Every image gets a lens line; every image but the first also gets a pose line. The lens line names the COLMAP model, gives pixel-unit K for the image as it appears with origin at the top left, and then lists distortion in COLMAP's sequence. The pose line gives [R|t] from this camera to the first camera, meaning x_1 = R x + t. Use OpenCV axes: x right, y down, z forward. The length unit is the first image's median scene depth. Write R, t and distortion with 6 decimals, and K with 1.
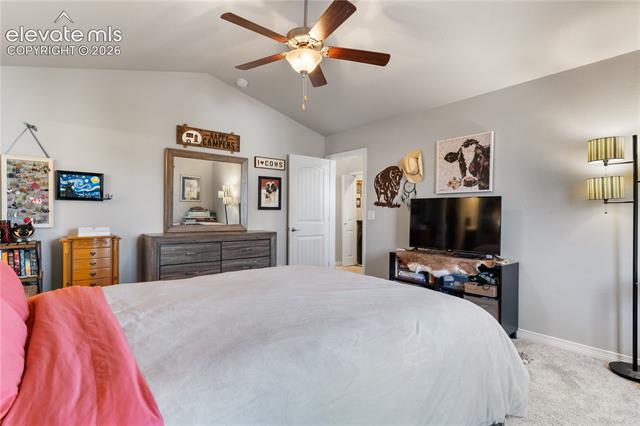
lens RADIAL K [[315.9, 0, 315.5], [0, 315.9, 215.2], [0, 0, 1]] dist [0.000589, 0.001543]
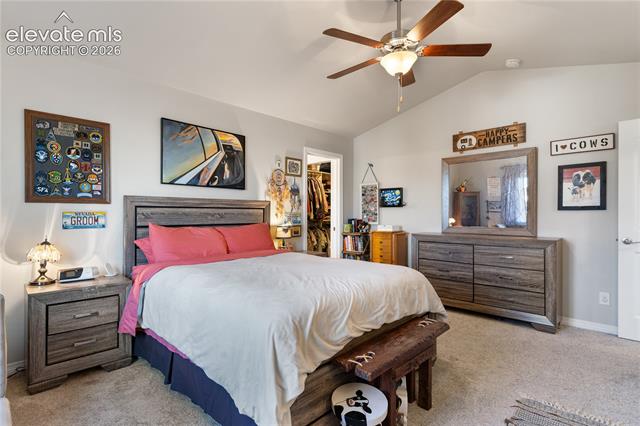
lens RADIAL K [[315.9, 0, 315.5], [0, 315.9, 215.2], [0, 0, 1]] dist [0.000589, 0.001543]
pose [[0.126869, -0.005687, -0.991903, 0.585228], [-0.005605, 0.999963, -0.006450, 0.002612], [0.991904, 0.006377, 0.126832, 0.386012]]
